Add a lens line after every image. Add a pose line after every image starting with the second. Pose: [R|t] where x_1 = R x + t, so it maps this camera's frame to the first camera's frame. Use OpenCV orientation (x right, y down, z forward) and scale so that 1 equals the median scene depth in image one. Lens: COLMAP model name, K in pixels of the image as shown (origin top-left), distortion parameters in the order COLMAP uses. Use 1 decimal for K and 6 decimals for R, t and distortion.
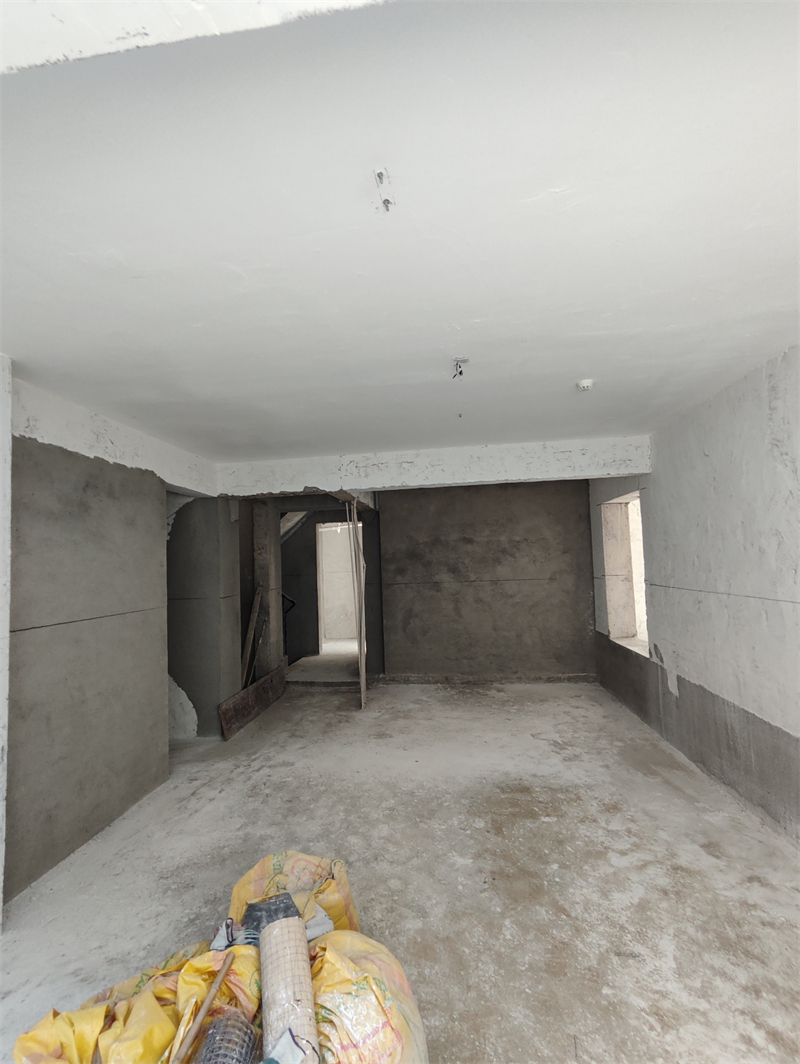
lens RADIAL K [[484.7, 0, 383.3], [0, 484.7, 534.7], [0, 0, 1]] dist [-0.004622, 0.005424]
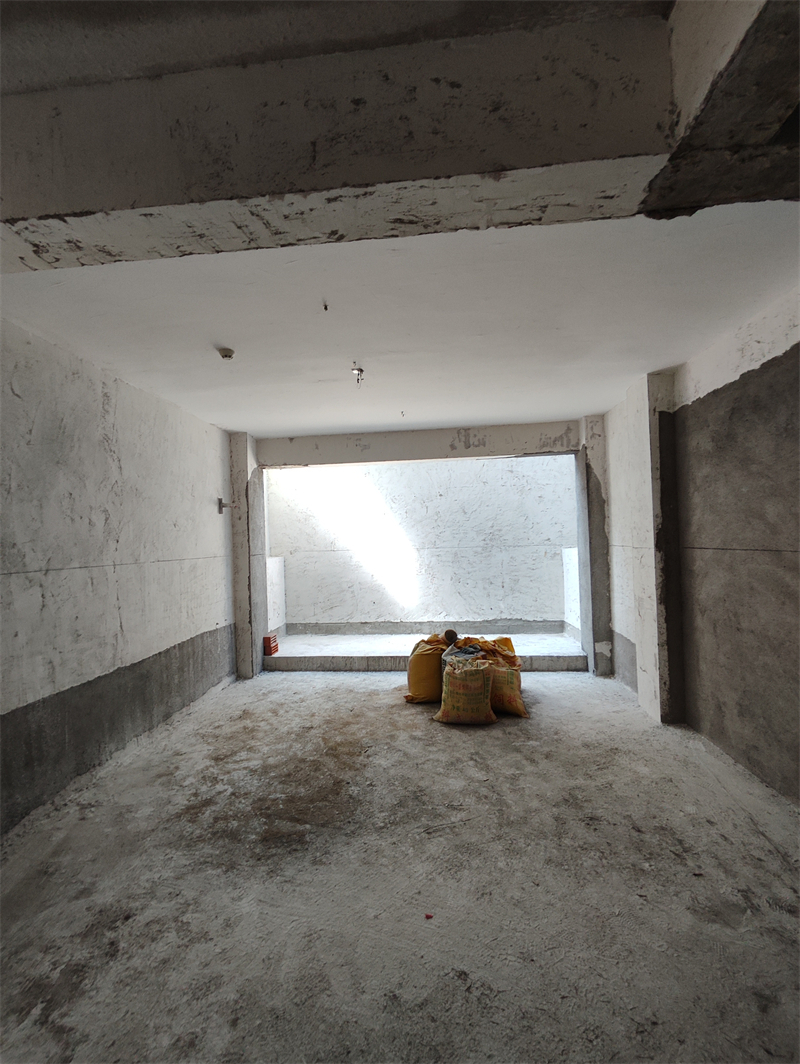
lens RADIAL K [[484.7, 0, 386.0], [0, 484.7, 534.5], [0, 0, 1]] dist [-0.004622, 0.005424]
pose [[-0.997258, 0.063913, -0.037310, 0.120967], [0.066350, 0.995461, -0.068232, 0.145233], [0.032780, -0.070521, -0.996972, 1.735067]]
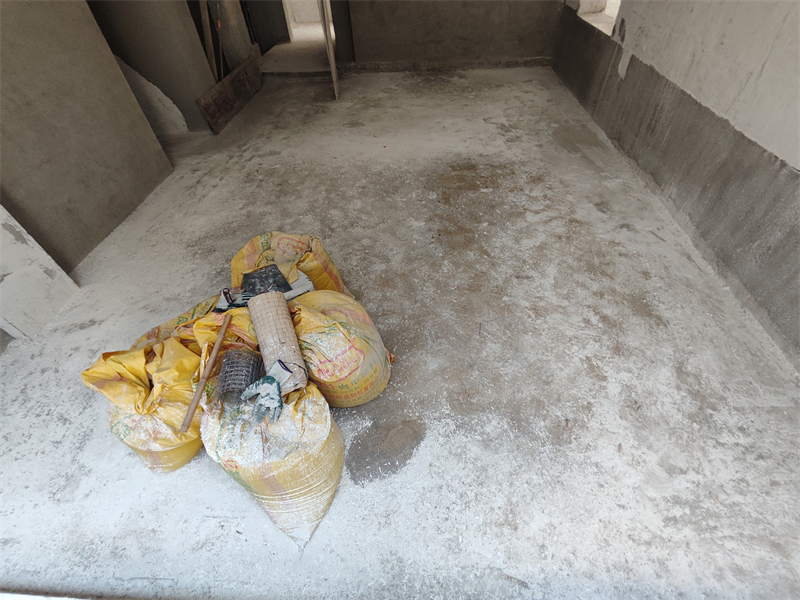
lens RADIAL K [[364.4, 0, 400.4], [0, 364.4, 311.5], [0, 0, 1]] dist [-0.004622, 0.005424]
pose [[0.996086, -0.065895, 0.058919, 0.033101], [-0.003328, 0.638121, 0.769929, 0.046414], [-0.088332, -0.767111, 0.635404, 0.143203]]
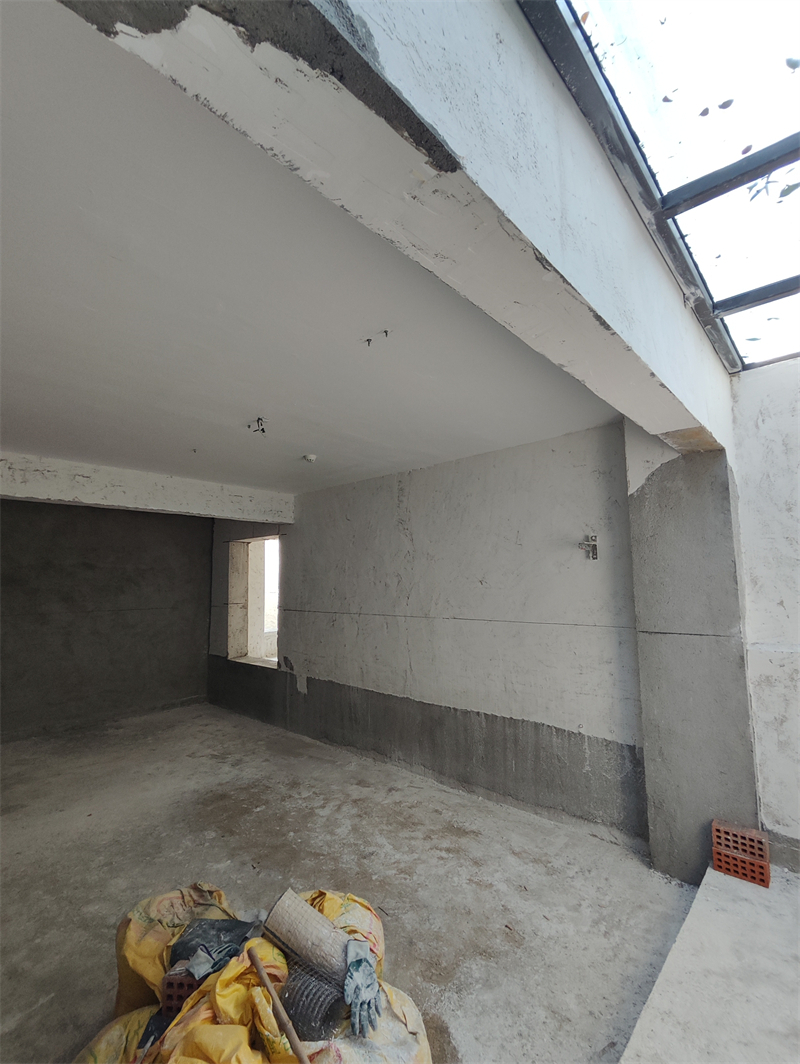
lens RADIAL K [[484.7, 0, 384.8], [0, 484.7, 533.3], [0, 0, 1]] dist [-0.004622, 0.005424]
pose [[0.579567, 0.109309, 0.807560, -0.451164], [-0.055215, 0.993953, -0.094912, 0.011383], [-0.813052, 0.010419, 0.582098, 0.046949]]
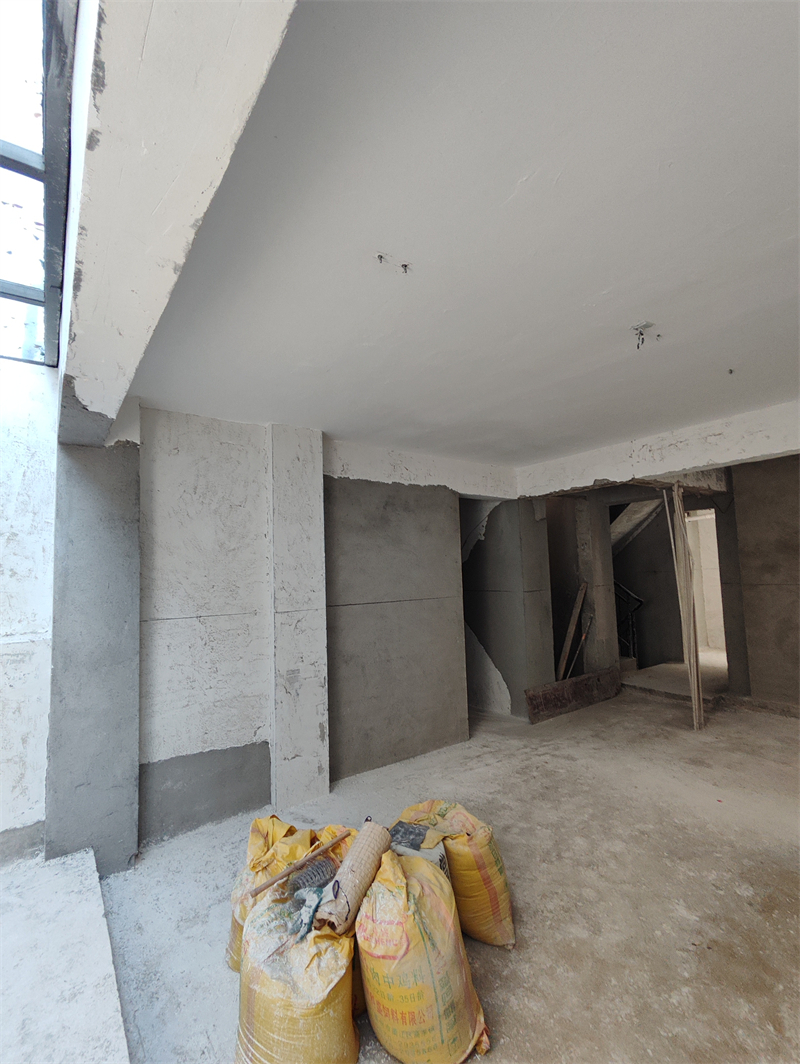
lens RADIAL K [[484.7, 0, 385.7], [0, 484.7, 533.3], [0, 0, 1]] dist [-0.004622, 0.005424]
pose [[0.684931, -0.043757, -0.727293, 0.345845], [0.049077, 0.998699, -0.013868, -0.000078], [0.726954, -0.026195, 0.686187, 0.045199]]
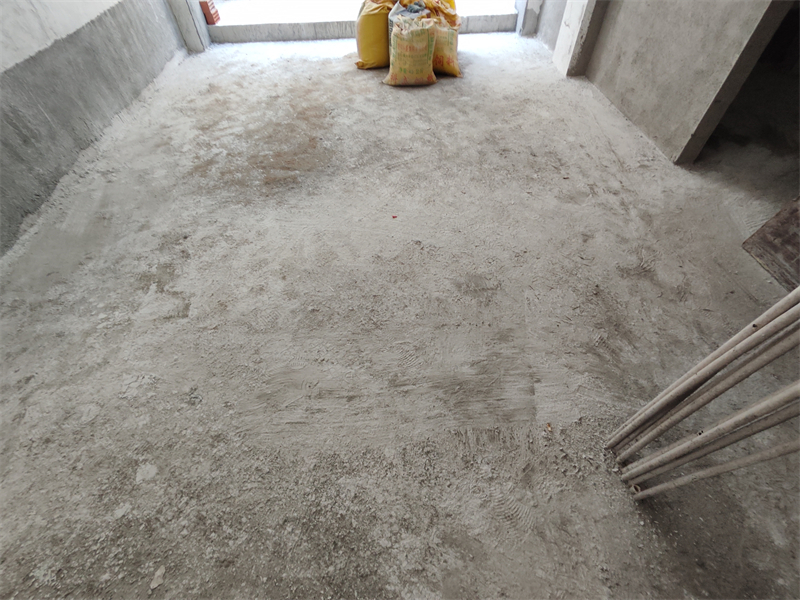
lens RADIAL K [[364.4, 0, 402.5], [0, 364.4, 312.1], [0, 0, 1]] dist [-0.004622, 0.005424]
pose [[-0.976983, 0.193472, -0.089852, 0.154549], [0.062859, 0.663611, 0.745432, 0.184244], [0.203847, 0.722626, -0.660498, 1.694772]]
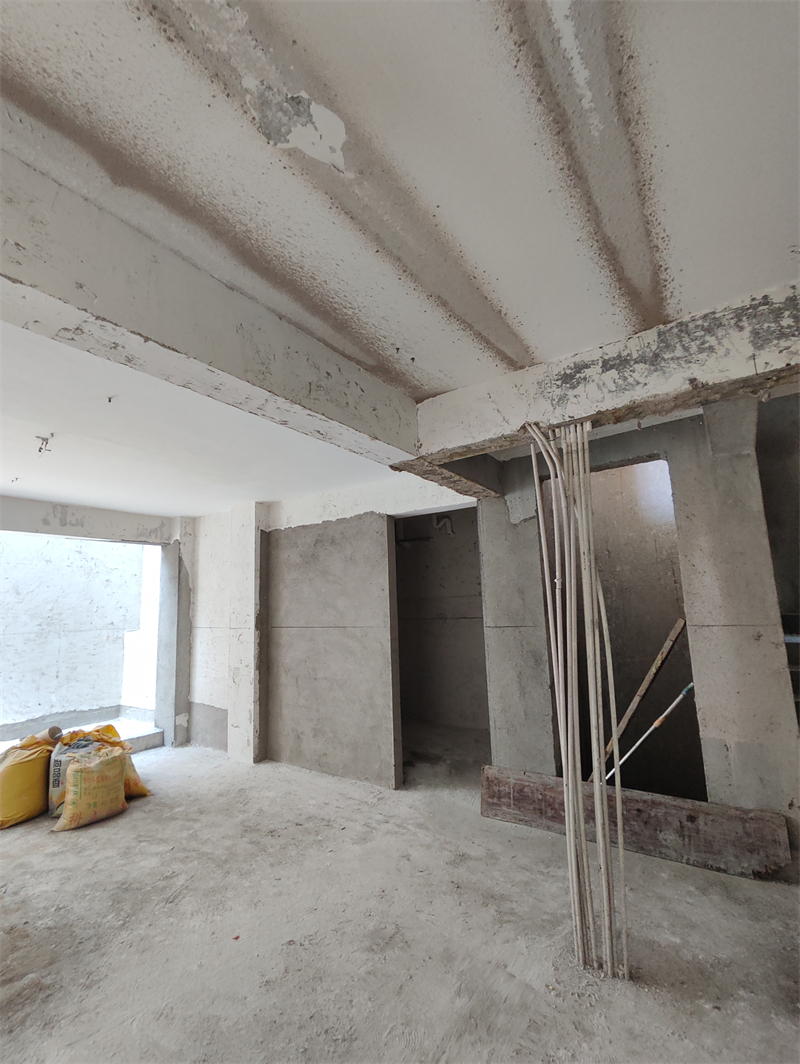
lens RADIAL K [[484.7, 0, 386.7], [0, 484.7, 537.0], [0, 0, 1]] dist [-0.004622, 0.005424]
pose [[-0.459580, -0.077028, -0.884790, 0.619011], [0.097452, 0.985843, -0.136444, 0.109181], [0.882773, -0.148932, -0.445567, 1.721116]]
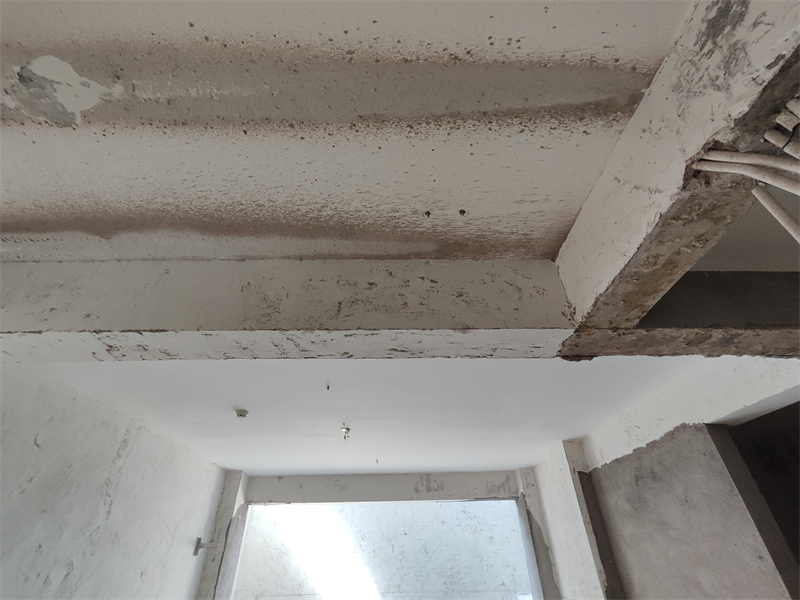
lens RADIAL K [[364.4, 0, 401.6], [0, 364.4, 312.4], [0, 0, 1]] dist [-0.004622, 0.005424]
pose [[-0.986638, -0.045072, -0.156571, 0.137853], [0.060583, 0.790583, -0.609351, 0.083839], [0.151247, -0.610694, -0.777288, 1.709509]]
